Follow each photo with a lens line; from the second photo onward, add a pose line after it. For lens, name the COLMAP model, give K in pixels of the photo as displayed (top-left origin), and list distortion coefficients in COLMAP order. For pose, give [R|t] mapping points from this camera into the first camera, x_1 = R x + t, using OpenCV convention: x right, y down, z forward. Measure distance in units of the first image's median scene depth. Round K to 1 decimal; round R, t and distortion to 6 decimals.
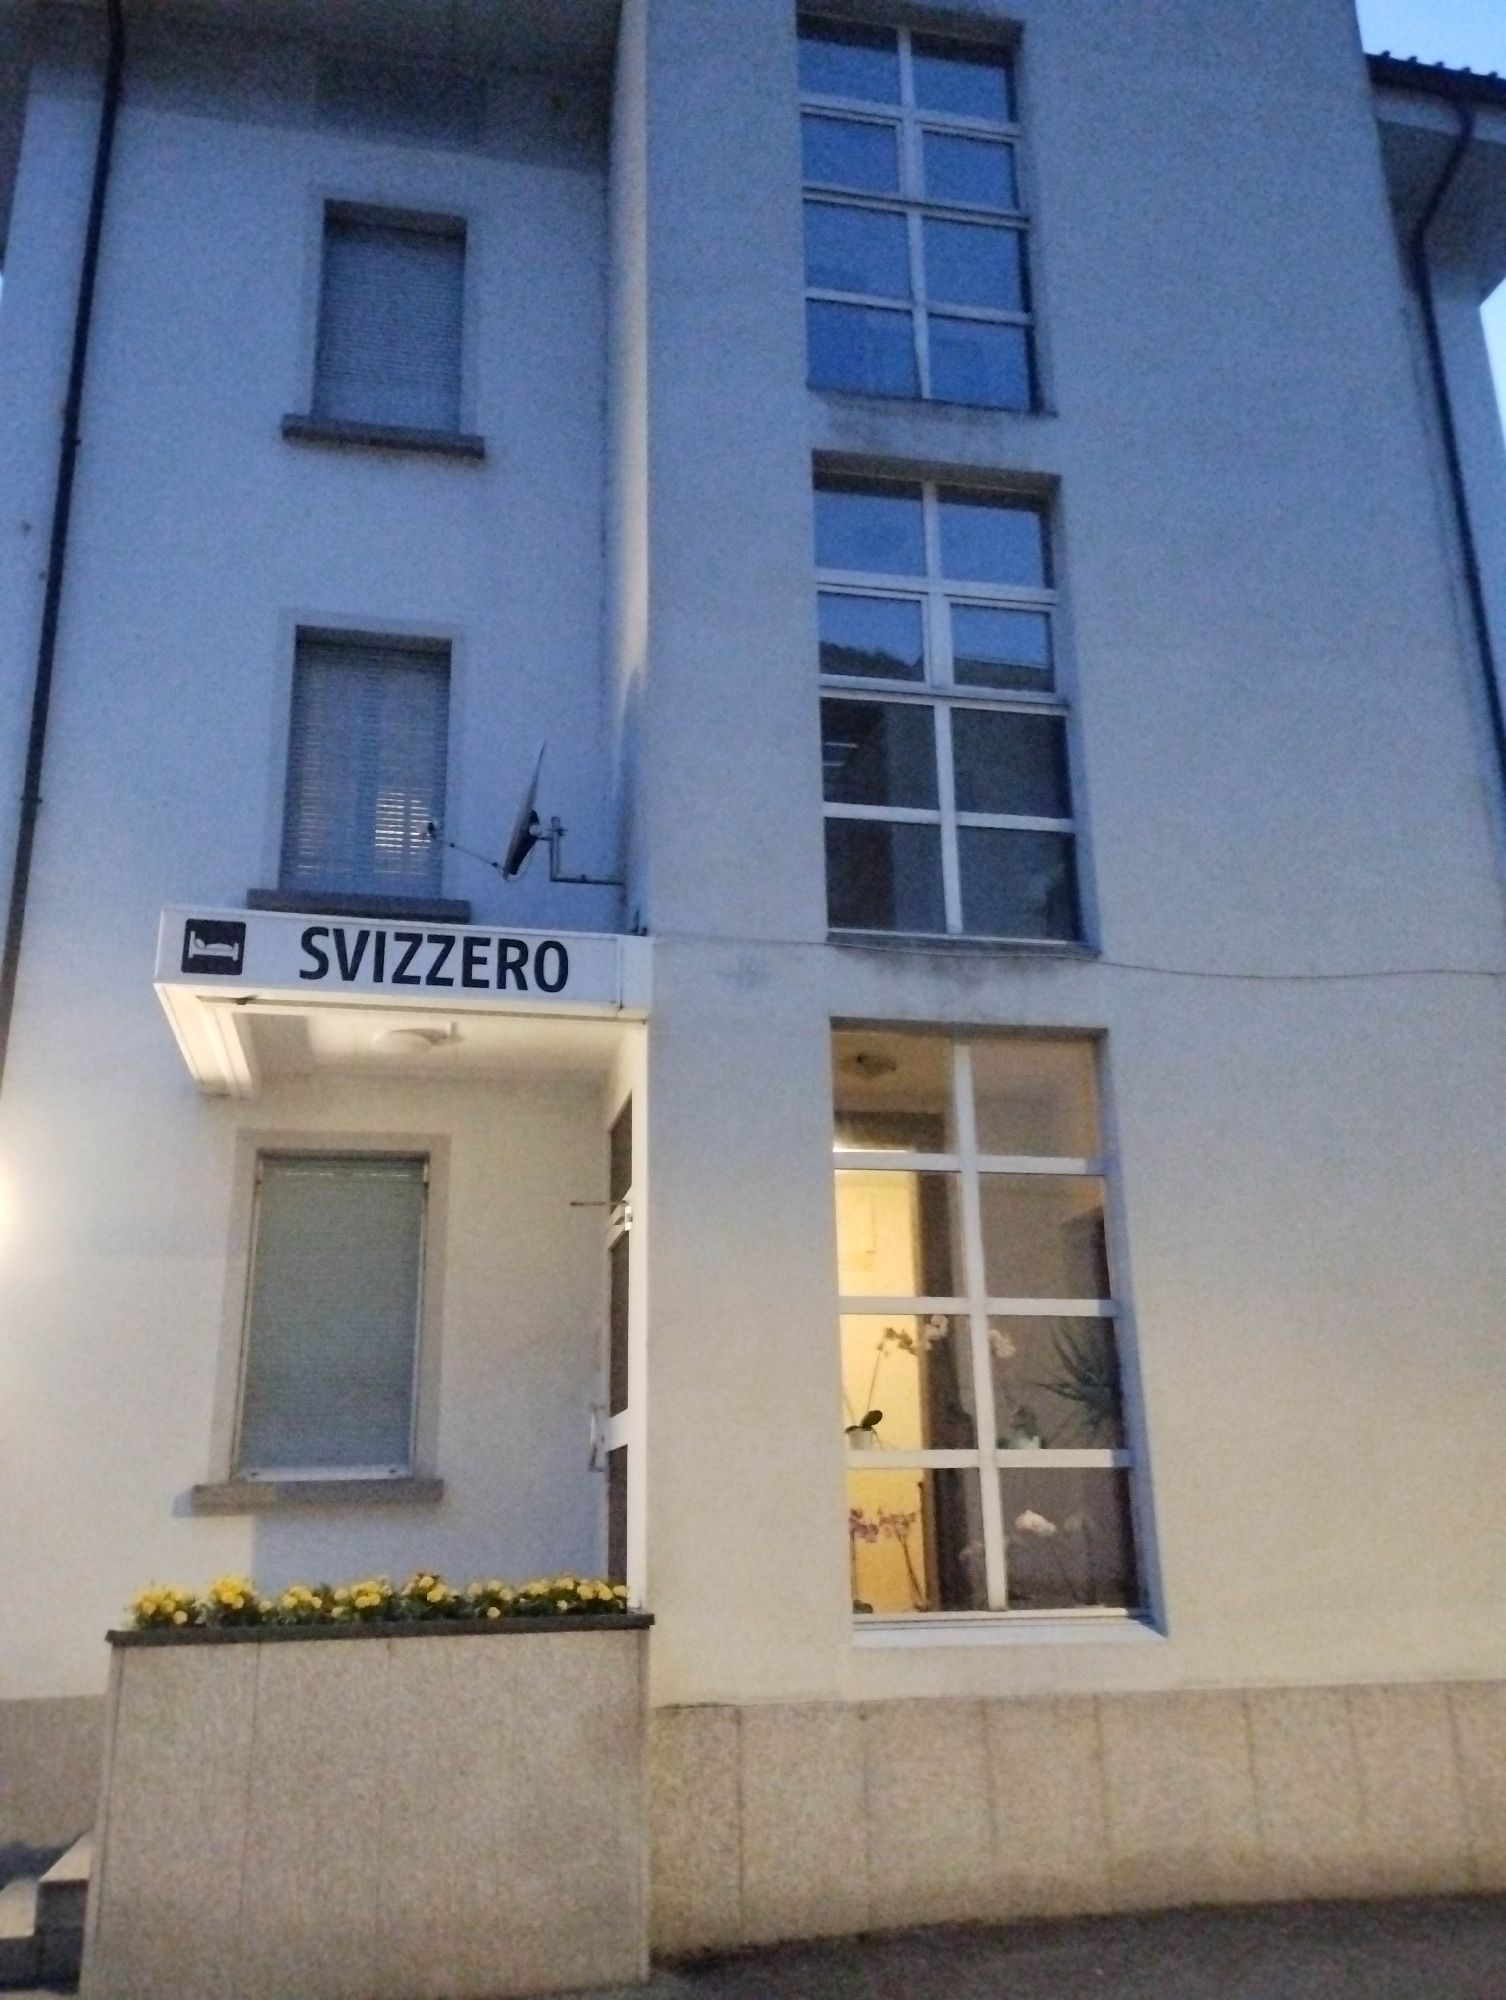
lens RADIAL K [[1625.1, 0, 745.5], [0, 1625.1, 998.1], [0, 0, 1]] dist [0.085526, -0.083493]
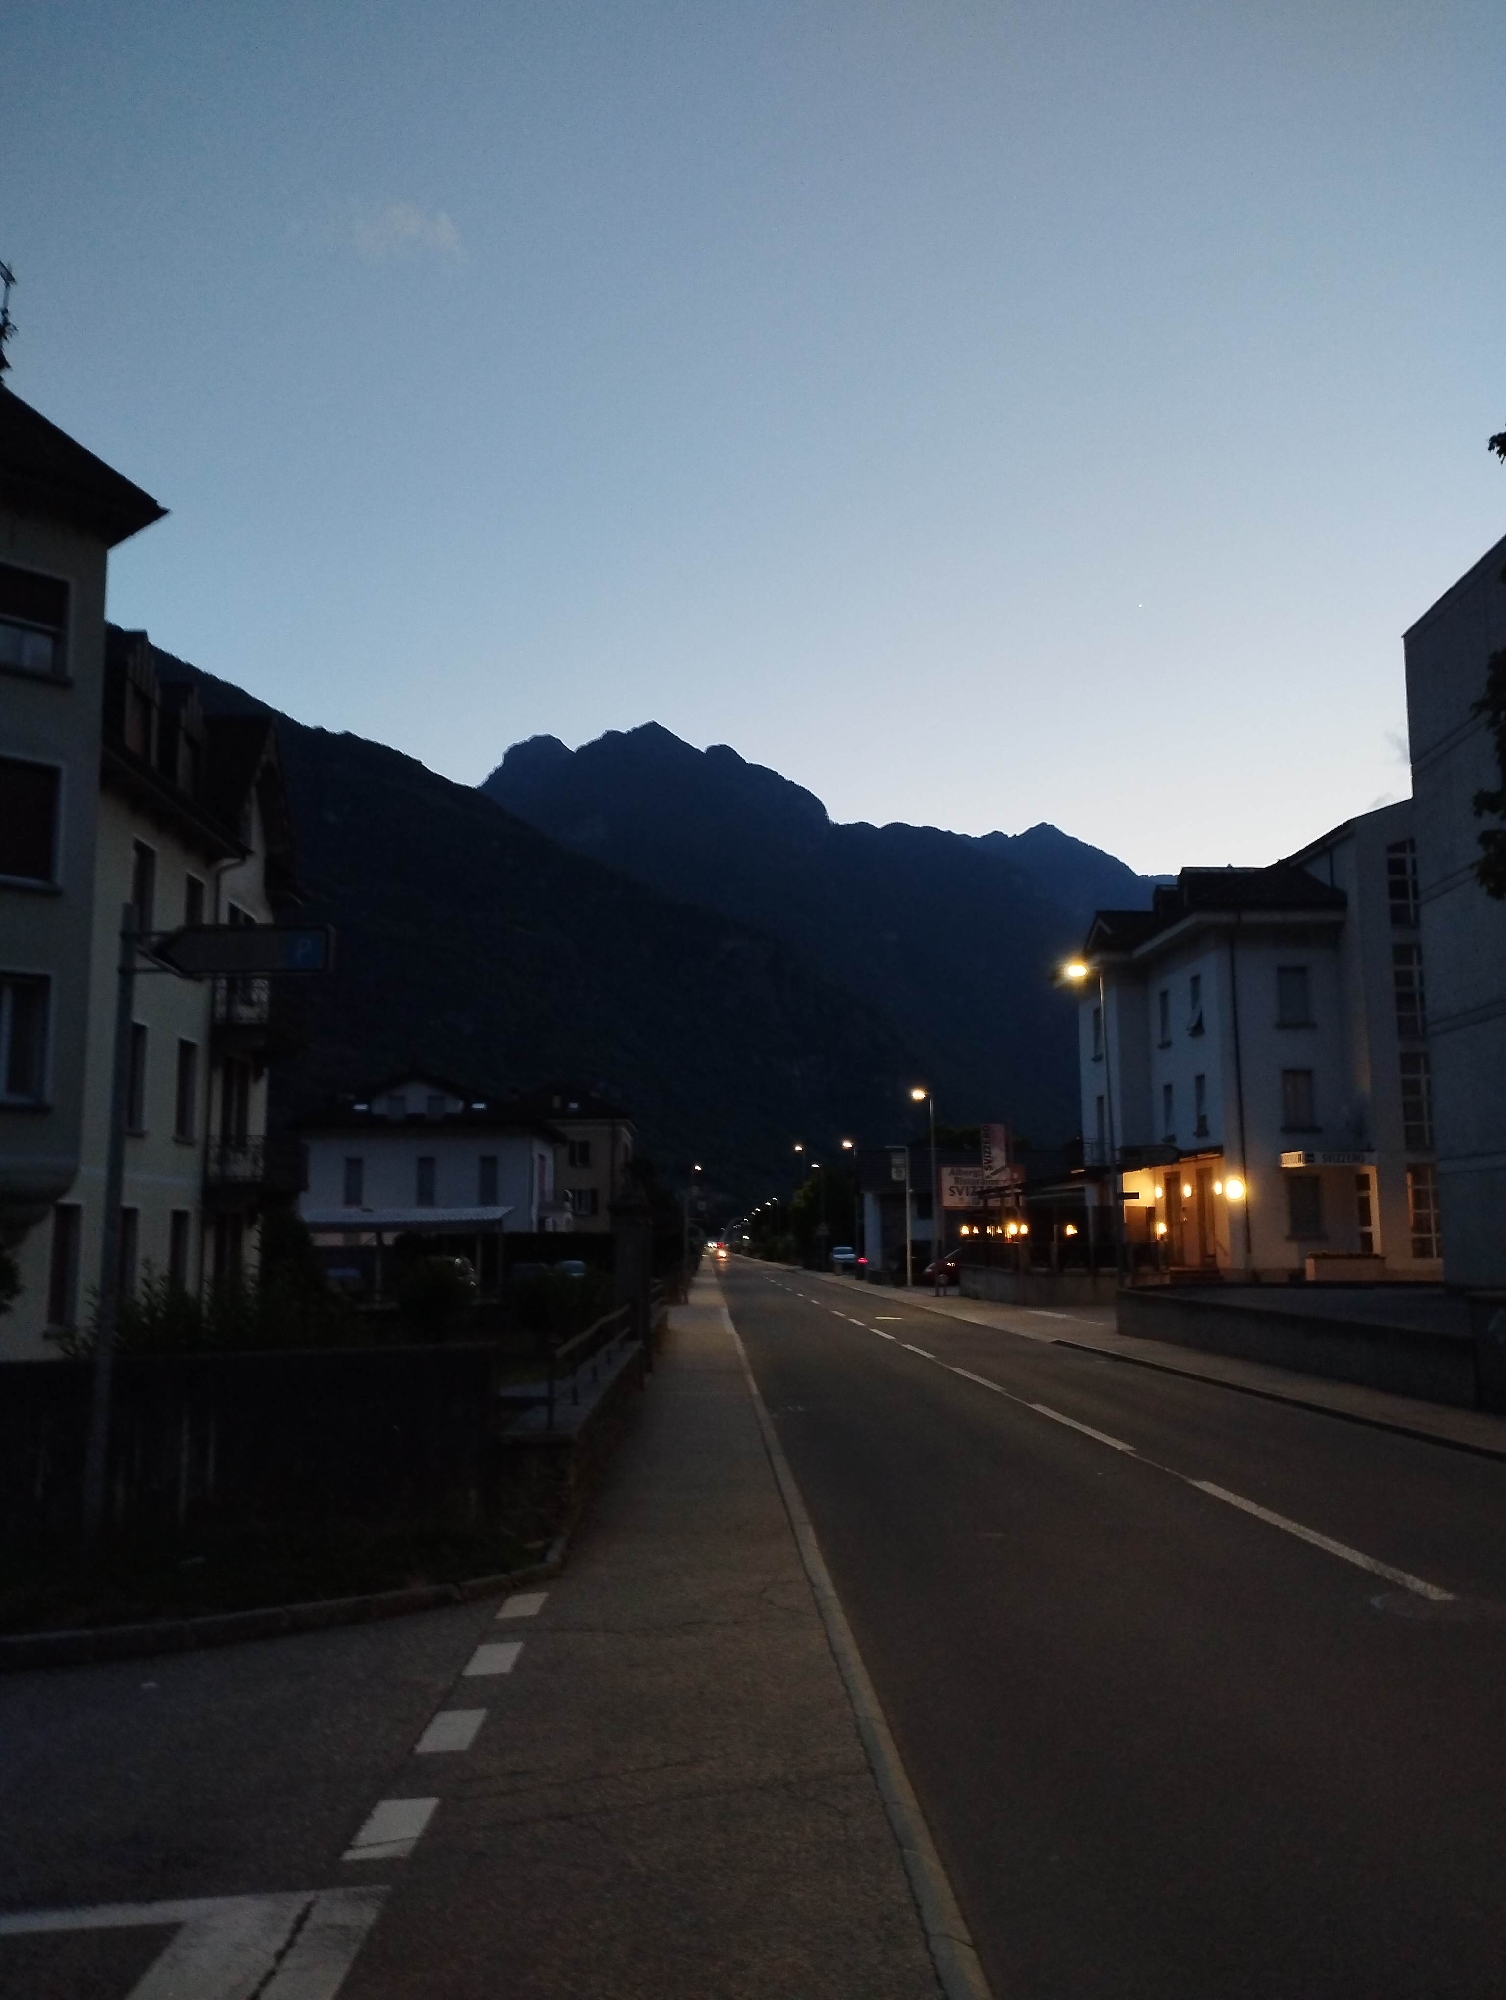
lens RADIAL K [[1638.2, 0, 750.8], [0, 1638.2, 967.3], [0, 0, 1]] dist [0.078330, -0.087762]
pose [[0.986622, -0.013458, -0.162468, -1.389262], [0.039215, 0.986916, 0.156391, -1.822928], [0.158238, -0.160670, 0.974241, -5.424391]]
